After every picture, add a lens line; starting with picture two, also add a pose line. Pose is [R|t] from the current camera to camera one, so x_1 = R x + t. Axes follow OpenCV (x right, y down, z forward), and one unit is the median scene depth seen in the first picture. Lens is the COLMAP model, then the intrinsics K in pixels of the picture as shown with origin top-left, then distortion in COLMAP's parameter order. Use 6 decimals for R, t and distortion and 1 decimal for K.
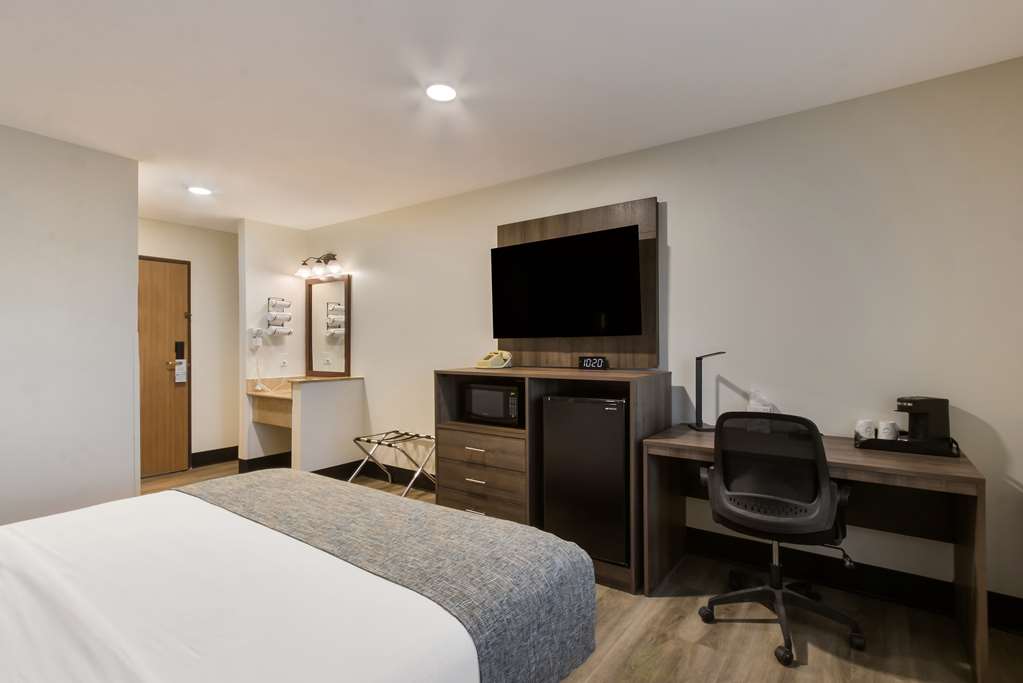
lens RADIAL K [[485.6, 0, 506.2], [0, 485.6, 341.8], [0, 0, 1]] dist [0.013543, 0.000133]
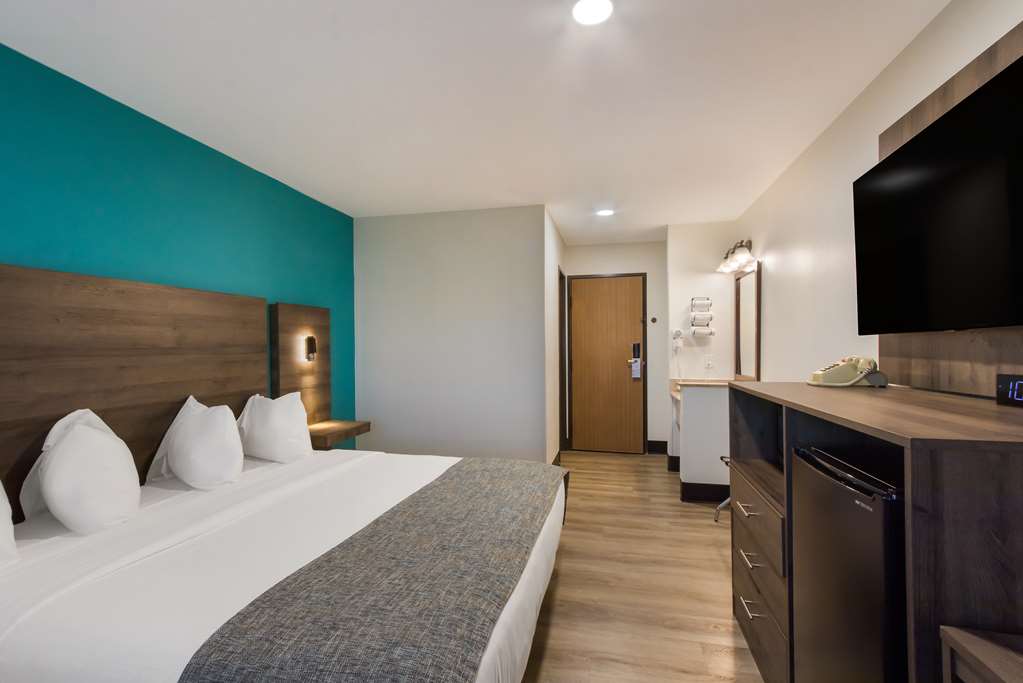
lens RADIAL K [[461.3, 0, 511.5], [0, 461.3, 341.5], [0, 0, 1]] dist [0.002717, 0.000531]
pose [[0.401025, -0.008388, -0.916029, 0.231347], [0.005958, 0.999961, -0.006548, 0.001802], [0.916048, -0.002832, 0.401059, 0.295465]]
